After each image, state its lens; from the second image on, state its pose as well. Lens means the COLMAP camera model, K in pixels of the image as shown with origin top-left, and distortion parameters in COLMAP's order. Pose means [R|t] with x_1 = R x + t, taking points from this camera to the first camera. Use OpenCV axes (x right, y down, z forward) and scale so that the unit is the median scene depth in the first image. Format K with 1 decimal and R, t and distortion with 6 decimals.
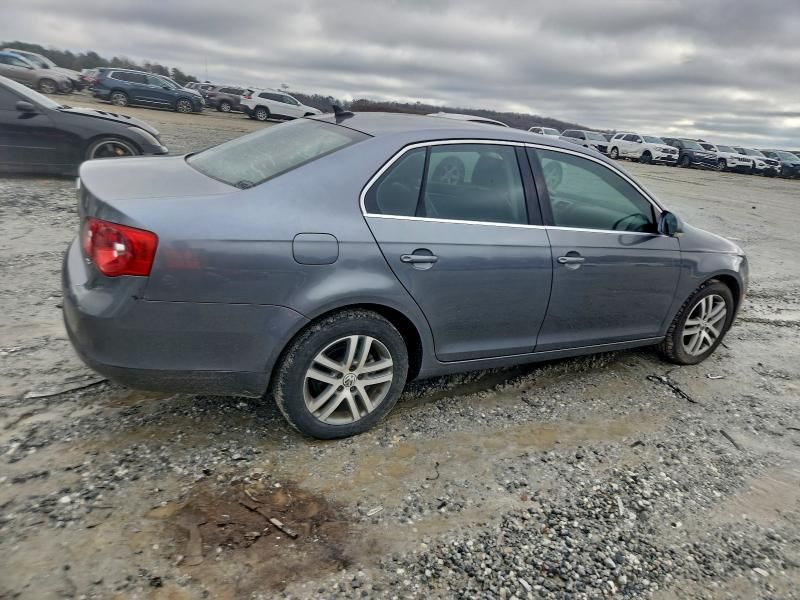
lens RADIAL K [[638.2, 0, 400.0], [0, 638.2, 300.0], [0, 0, 1]] dist [0.080906, -0.072778]
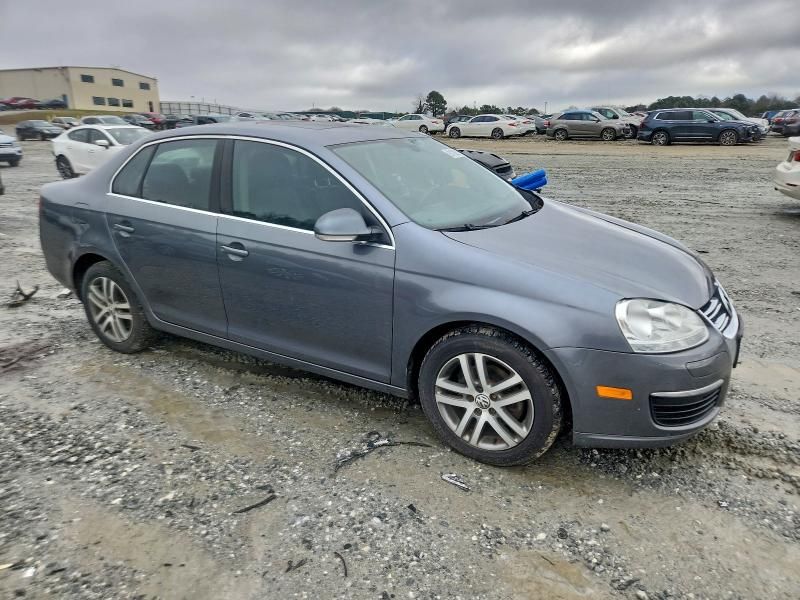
lens RADIAL K [[638.2, 0, 400.0], [0, 638.2, 300.0], [0, 0, 1]] dist [0.080906, -0.072778]
pose [[0.378246, 0.133369, -0.916047, 1.295185], [-0.208312, 0.976449, 0.056149, -0.098270], [0.901962, 0.169586, 0.397120, 0.861670]]
